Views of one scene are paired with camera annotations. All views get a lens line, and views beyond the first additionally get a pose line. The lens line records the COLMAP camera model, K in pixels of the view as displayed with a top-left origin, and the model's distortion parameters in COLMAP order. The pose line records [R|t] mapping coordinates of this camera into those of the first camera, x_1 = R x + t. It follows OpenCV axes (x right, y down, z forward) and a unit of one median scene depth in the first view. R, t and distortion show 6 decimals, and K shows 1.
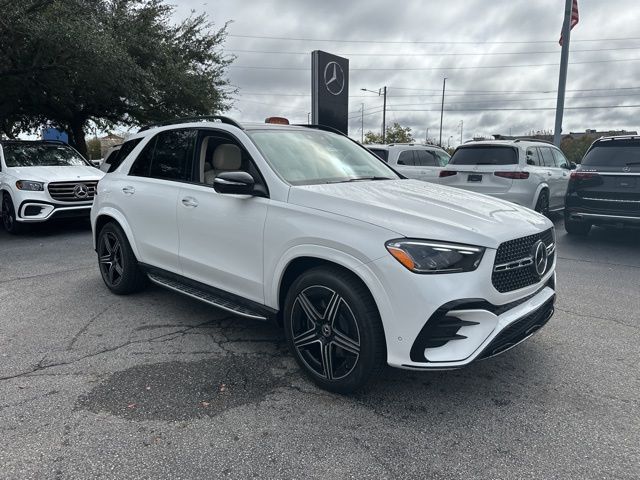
lens RADIAL K [[460.8, 0, 319.2], [0, 460.8, 237.6], [0, 0, 1]] dist [0.041619, -0.033468]
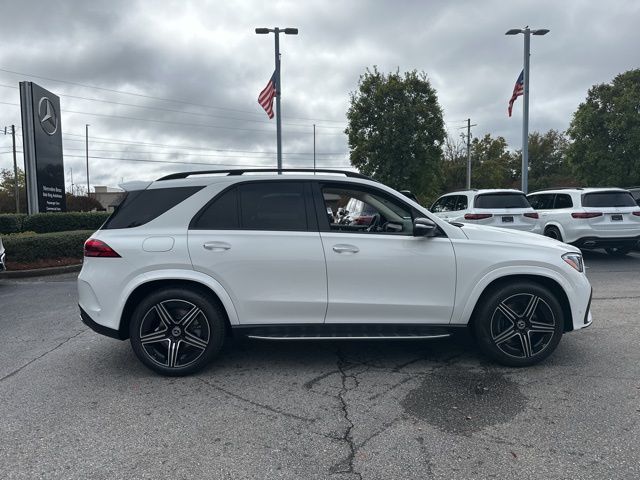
lens RADIAL K [[460.8, 0, 304.0], [0, 460.8, 230.7], [0, 0, 1]] dist [0.041619, -0.033468]
pose [[0.689104, -0.044181, 0.723315, -1.248552], [0.126553, 0.990138, -0.060088, -0.074407], [-0.713527, 0.132945, 0.687899, 0.370406]]
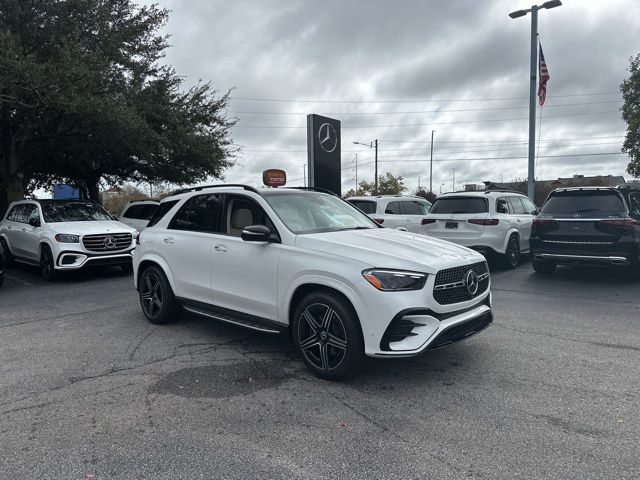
lens RADIAL K [[460.8, 0, 313.0], [0, 460.8, 241.9], [0, 0, 1]] dist [0.041619, -0.033468]
pose [[0.999834, -0.017286, -0.005709, -0.003315], [0.016676, 0.995476, -0.093536, 0.038741], [0.007300, 0.093425, 0.995600, -0.370068]]
